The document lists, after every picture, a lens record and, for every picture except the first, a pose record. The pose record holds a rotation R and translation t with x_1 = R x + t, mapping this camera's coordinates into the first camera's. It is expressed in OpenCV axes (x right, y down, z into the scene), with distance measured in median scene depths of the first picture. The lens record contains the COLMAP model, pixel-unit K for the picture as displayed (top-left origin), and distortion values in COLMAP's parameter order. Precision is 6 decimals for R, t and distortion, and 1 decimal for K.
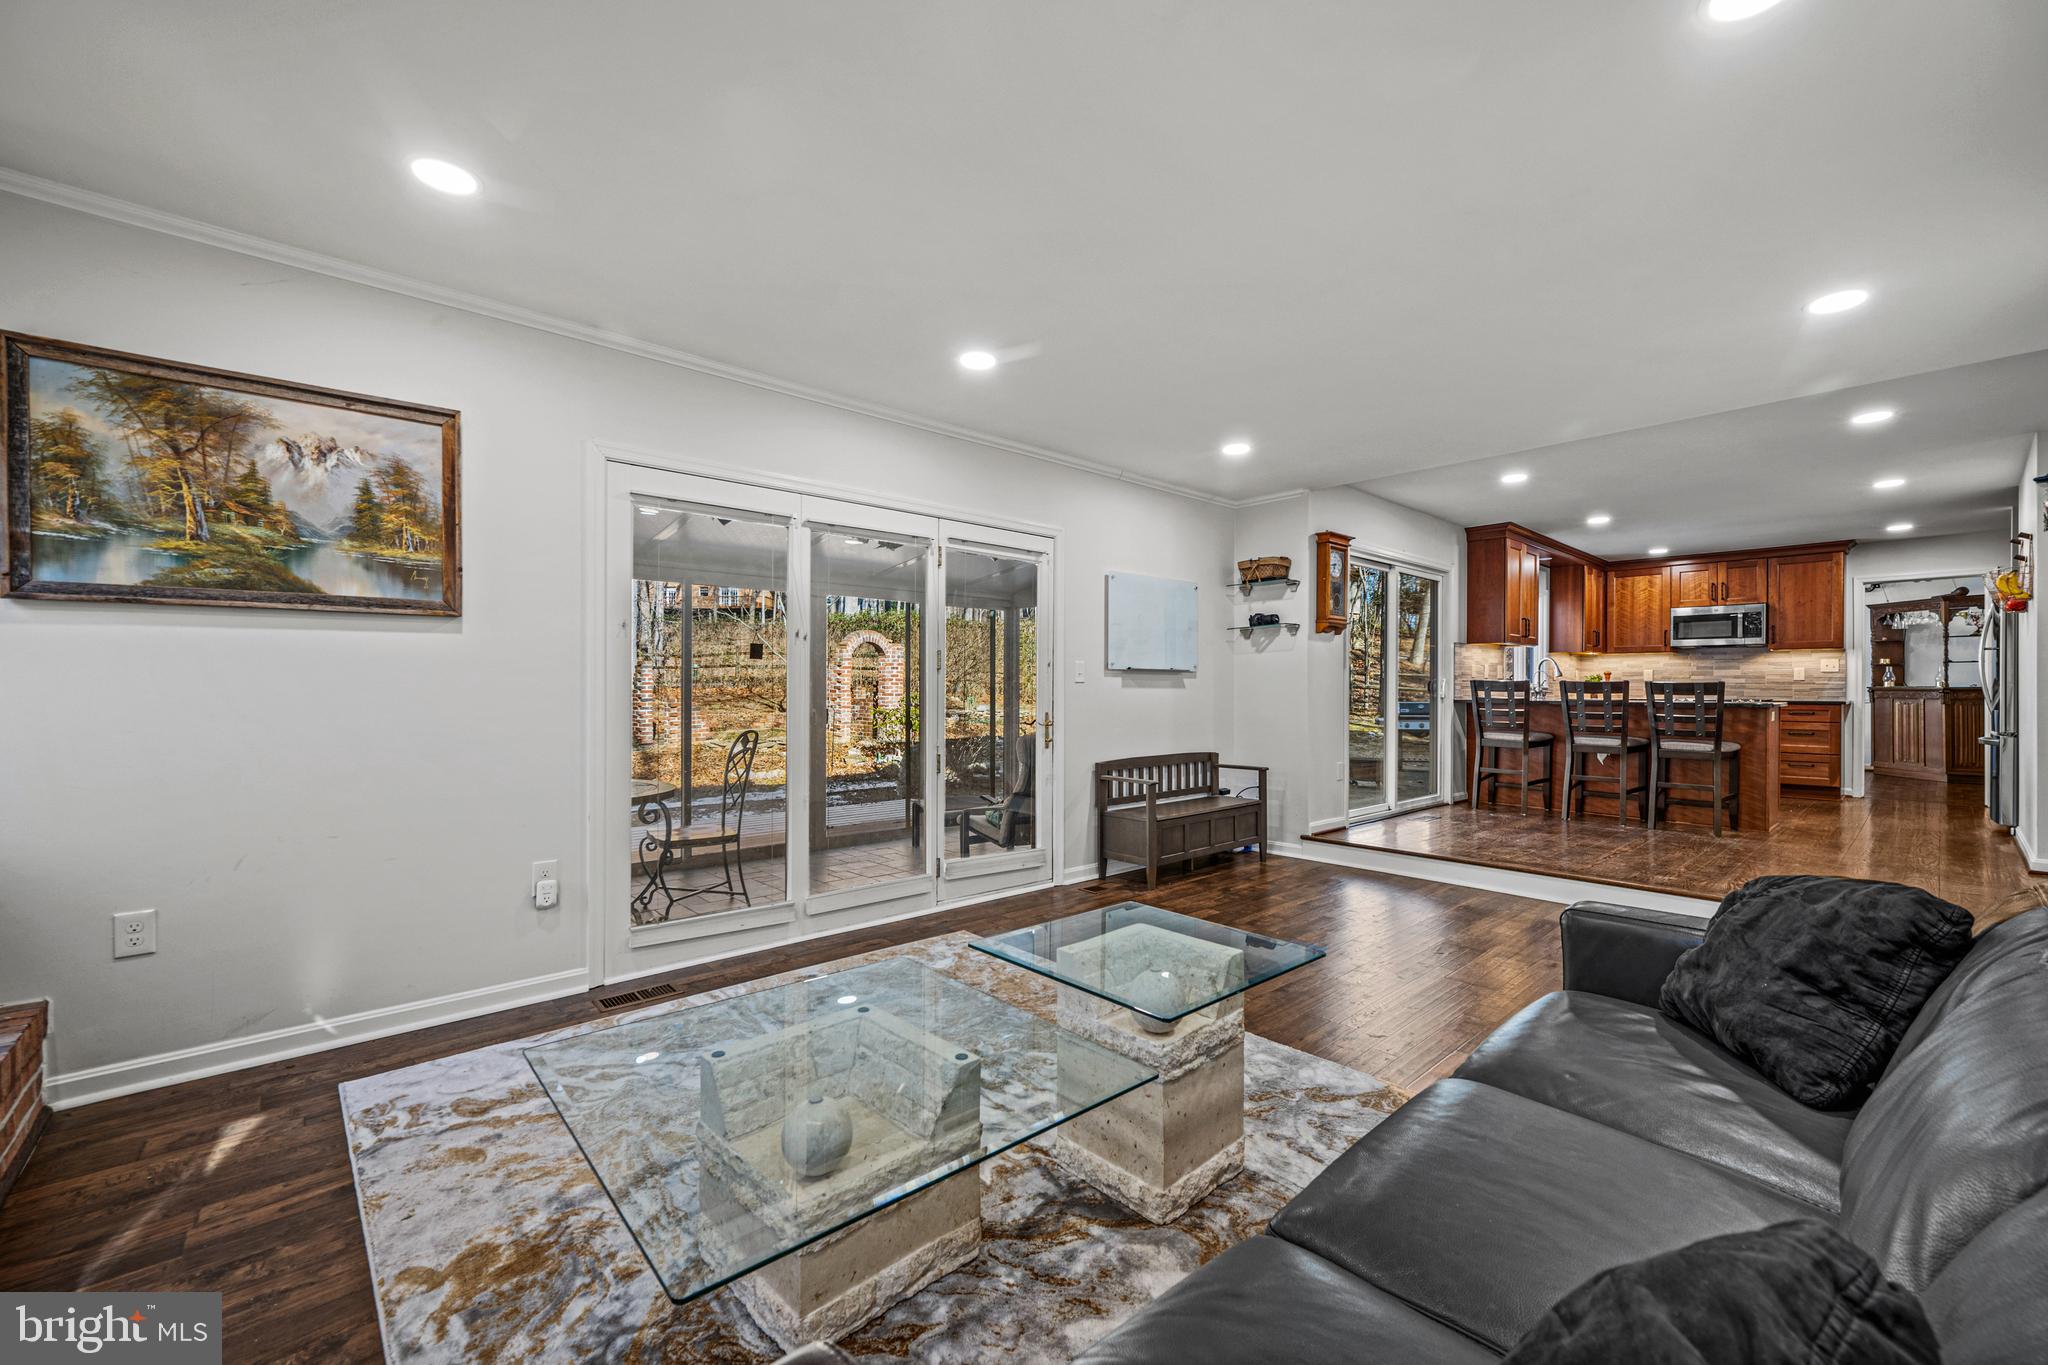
lens RADIAL K [[825.4, 0, 1017.3], [0, 825.4, 691.9], [0, 0, 1]] dist [-0.001838, 0.001481]
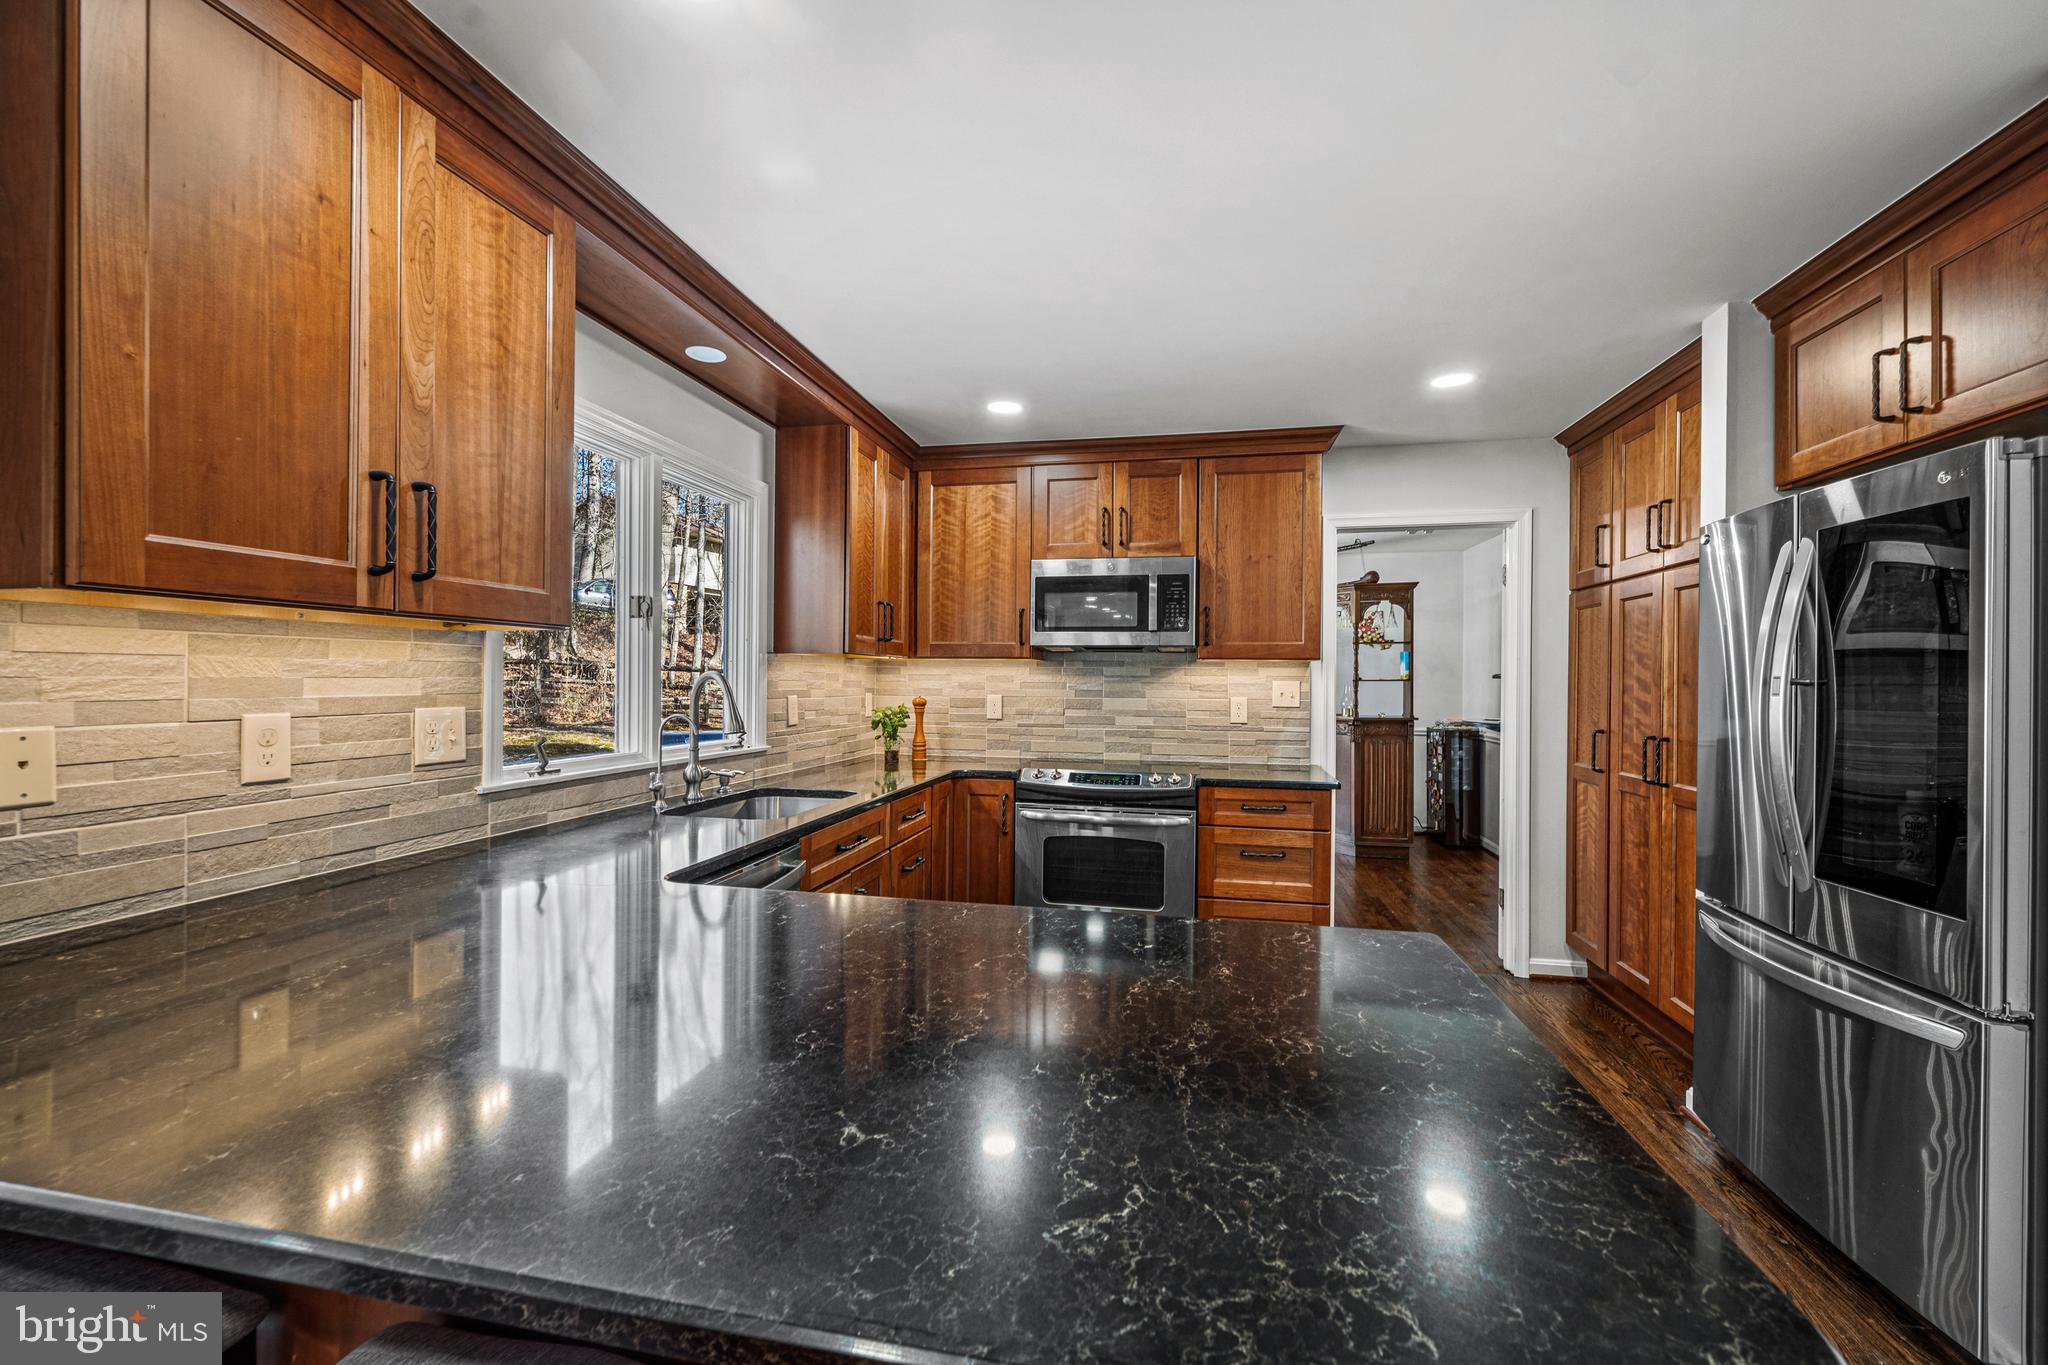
lens RADIAL K [[825.4, 0, 1019.1], [0, 825.4, 680.6], [0, 0, 1]] dist [-0.001838, 0.001481]
pose [[0.808649, 0.002844, 0.588285, 0.564851], [-0.003950, 0.999992, 0.000595, -0.039559], [-0.588278, -0.002805, 0.808654, 0.692374]]
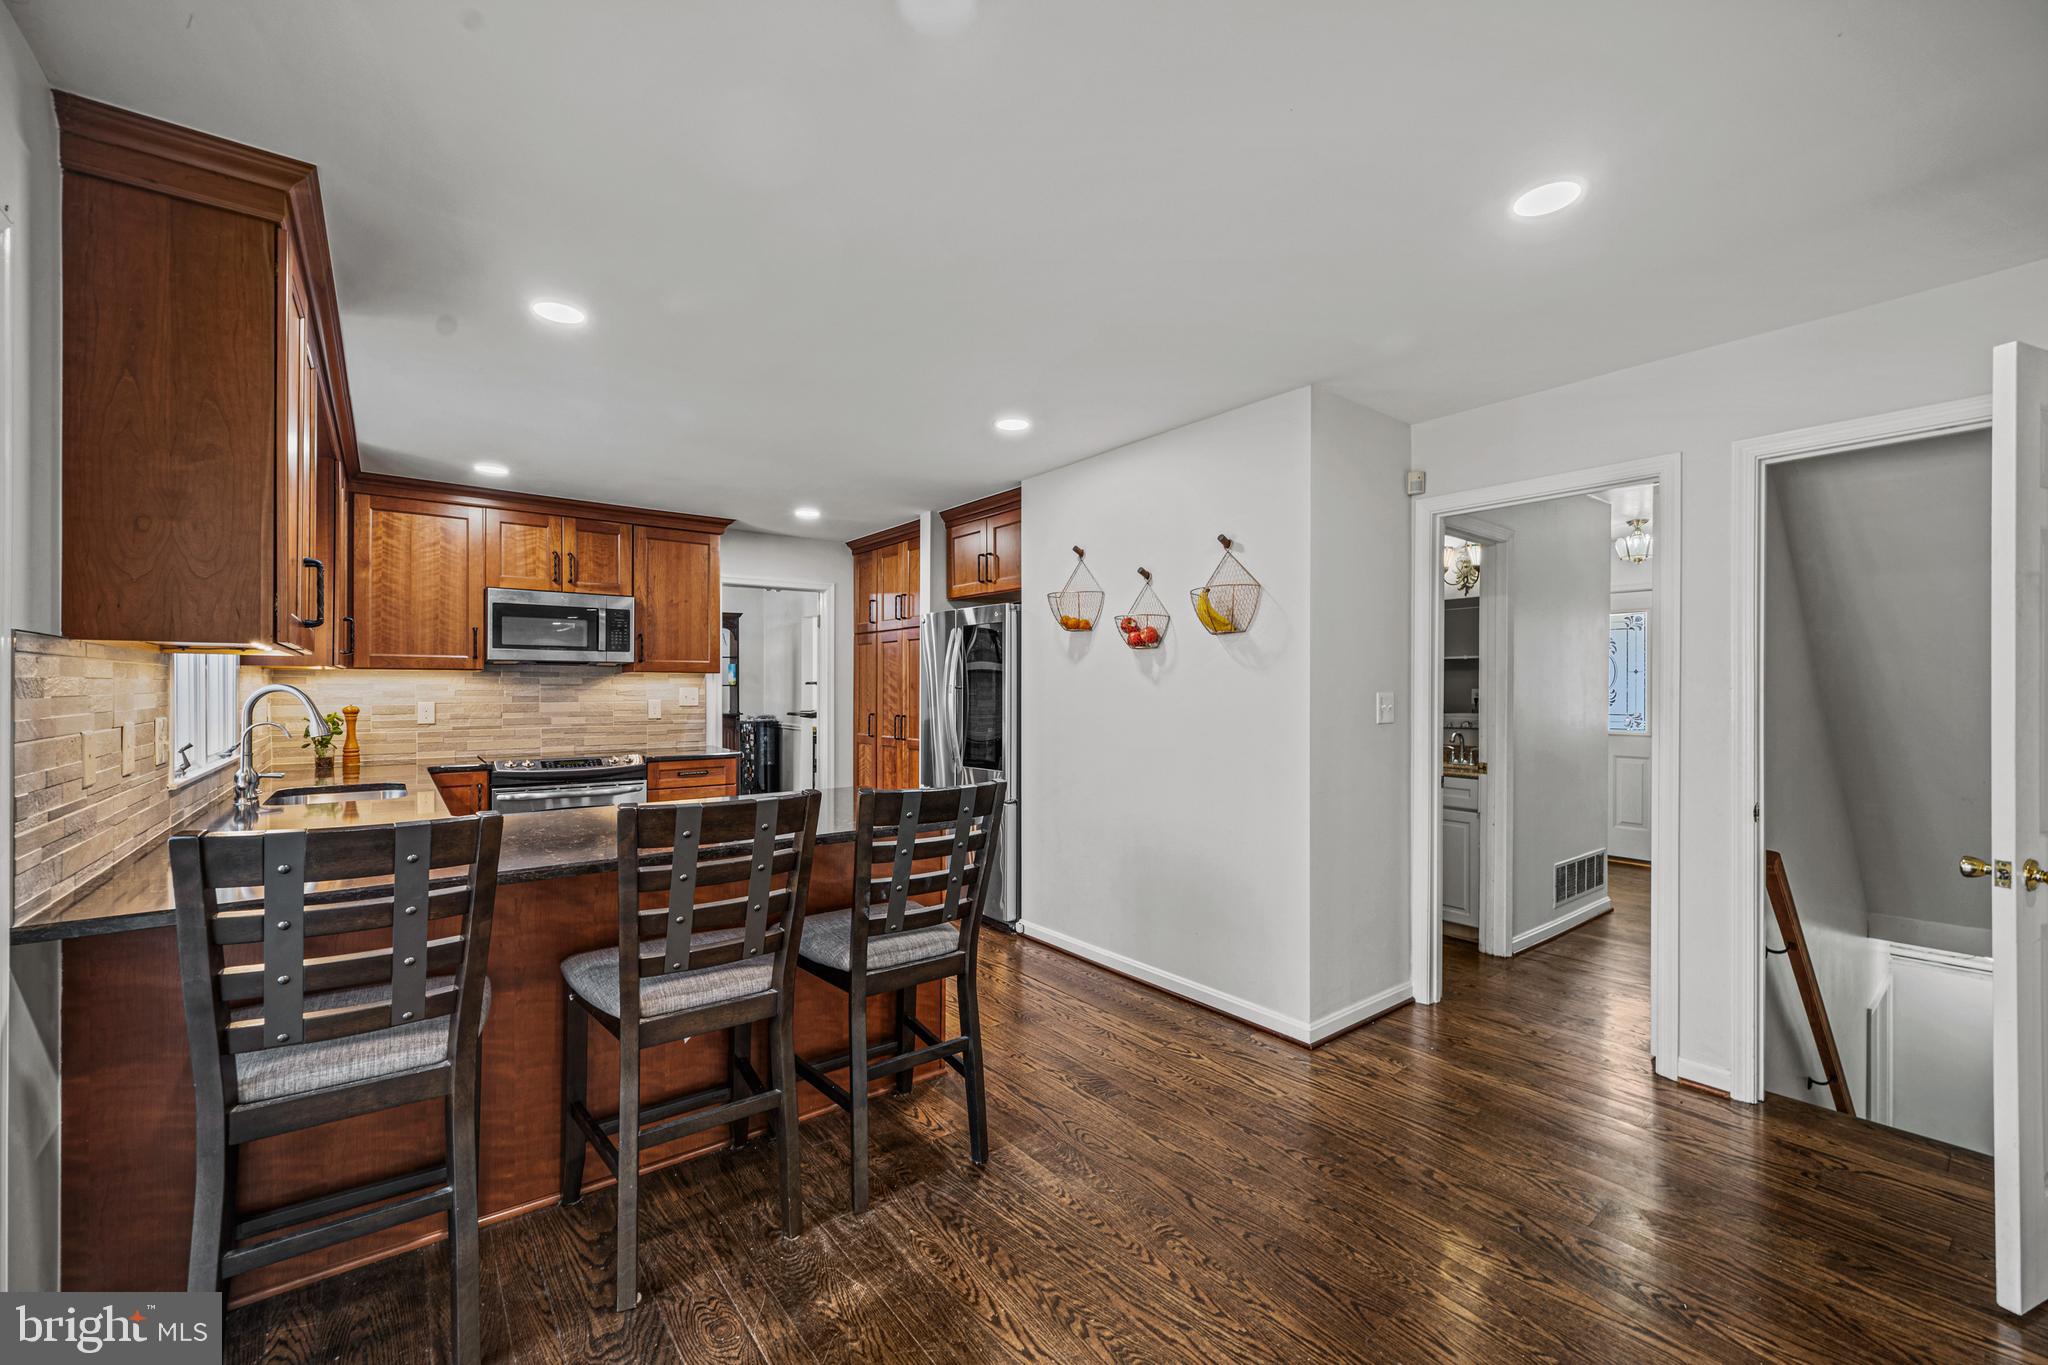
lens RADIAL K [[825.4, 0, 1023.9], [0, 825.4, 689.8], [0, 0, 1]] dist [-0.001838, 0.001481]
pose [[0.076575, -0.007173, 0.997038, 0.315316], [0.002346, 0.999973, 0.007014, -0.041796], [-0.997061, 0.001802, 0.076590, 0.662300]]
